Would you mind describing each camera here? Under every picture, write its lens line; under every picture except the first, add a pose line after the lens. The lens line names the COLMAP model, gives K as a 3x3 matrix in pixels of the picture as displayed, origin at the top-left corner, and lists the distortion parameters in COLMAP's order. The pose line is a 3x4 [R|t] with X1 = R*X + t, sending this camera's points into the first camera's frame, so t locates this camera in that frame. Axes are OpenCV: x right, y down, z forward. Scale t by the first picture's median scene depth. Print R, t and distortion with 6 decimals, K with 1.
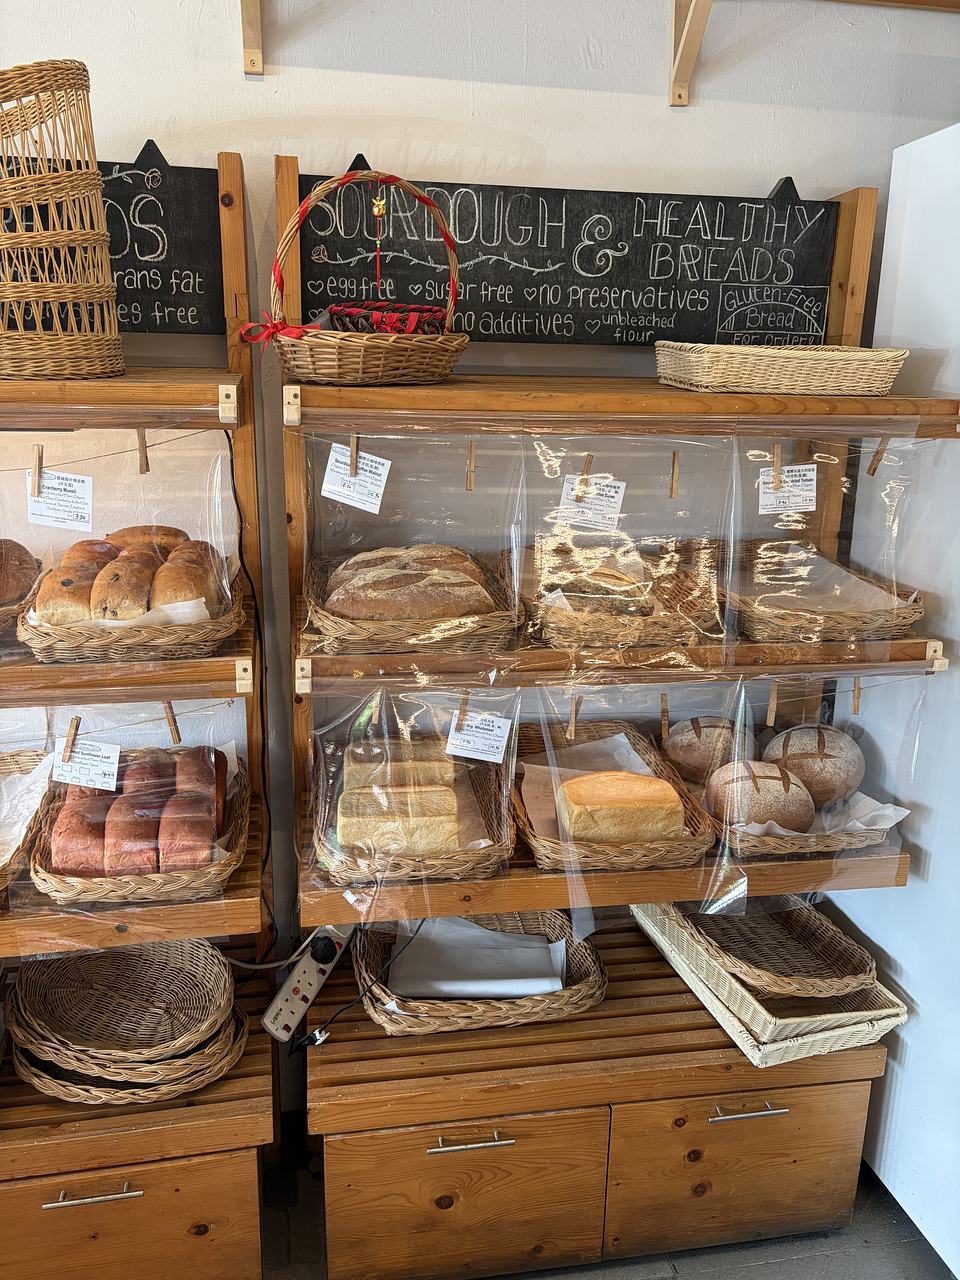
lens RADIAL K [[978.7, 0, 480.1], [0, 978.7, 640.5], [0, 0, 1]] dist [0.000930, -0.000058]
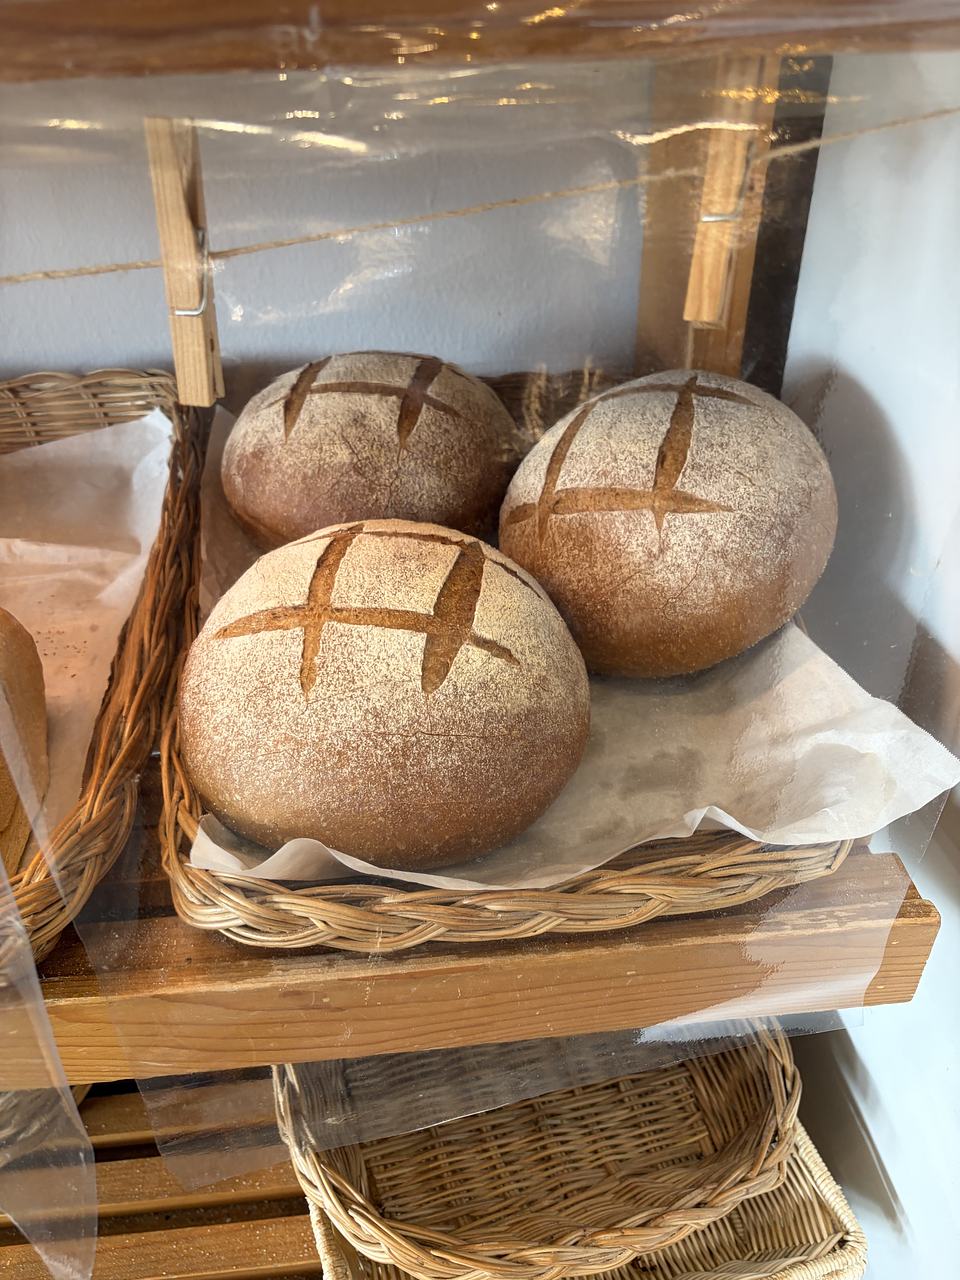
lens RADIAL K [[978.7, 0, 480.0], [0, 978.7, 639.4], [0, 0, 1]] dist [0.000930, -0.000058]
pose [[0.996668, 0.007937, -0.081176, 0.321023], [0.021135, 0.936131, 0.351017, 0.058934], [0.078778, -0.351563, 0.932844, 0.735945]]
